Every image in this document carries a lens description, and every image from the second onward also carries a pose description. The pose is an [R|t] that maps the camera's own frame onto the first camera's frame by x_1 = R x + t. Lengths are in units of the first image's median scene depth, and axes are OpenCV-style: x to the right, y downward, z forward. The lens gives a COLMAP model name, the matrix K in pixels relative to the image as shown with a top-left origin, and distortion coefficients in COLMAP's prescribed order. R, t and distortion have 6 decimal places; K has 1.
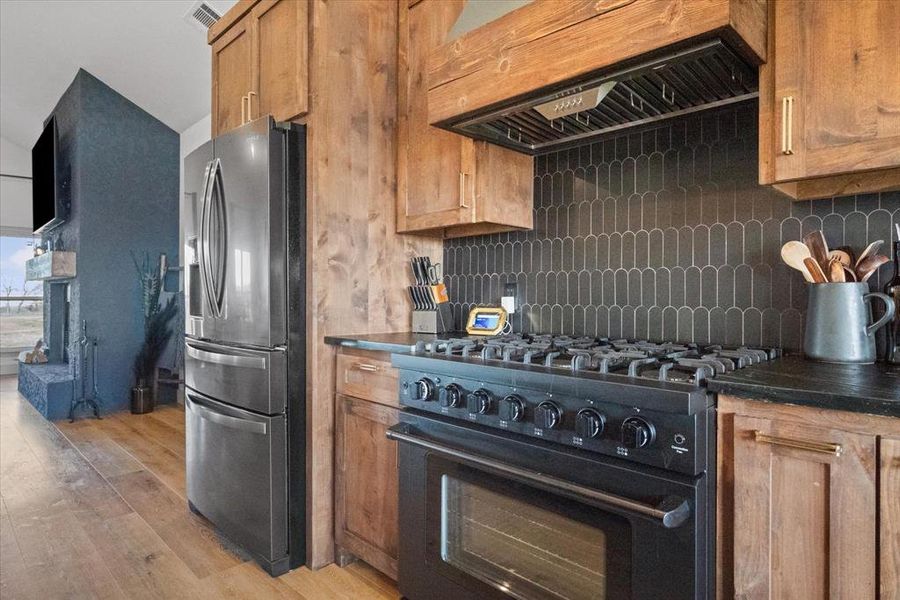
lens RADIAL K [[523.2, 0, 450.1], [0, 523.2, 297.7], [0, 0, 1]] dist [0.008656, -0.005011]
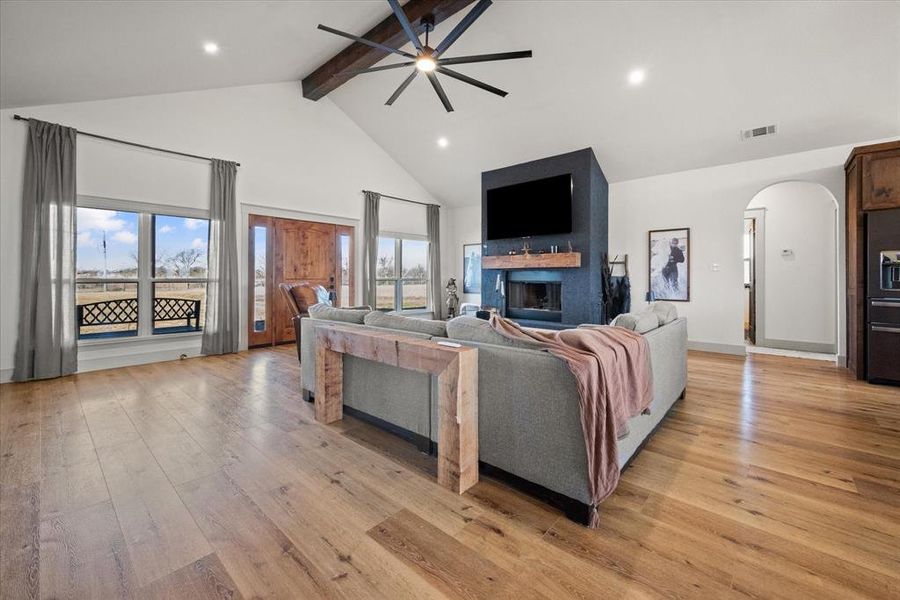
lens RADIAL K [[364.5, 0, 448.9], [0, 364.5, 271.6], [0, 0, 1]] dist [0.002712, 0.000259]
pose [[0.997890, 0.004009, 0.064802, -2.636641], [-0.002763, 0.999810, -0.019318, -0.001825], [-0.064867, 0.019098, 0.997711, -0.364427]]
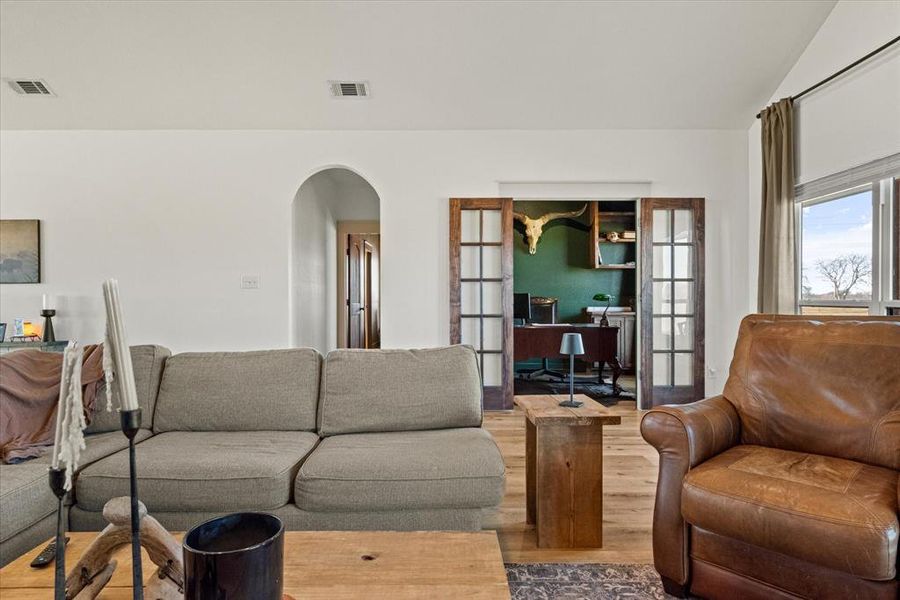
lens RADIAL K [[523.2, 0, 453.7], [0, 523.2, 302.8], [0, 0, 1]] dist [0.008656, -0.005011]
pose [[-0.695080, 0.010615, -0.718854, -2.137541], [-0.003344, 0.999832, 0.017998, -0.016033], [0.718925, 0.014914, -0.694928, 2.045468]]
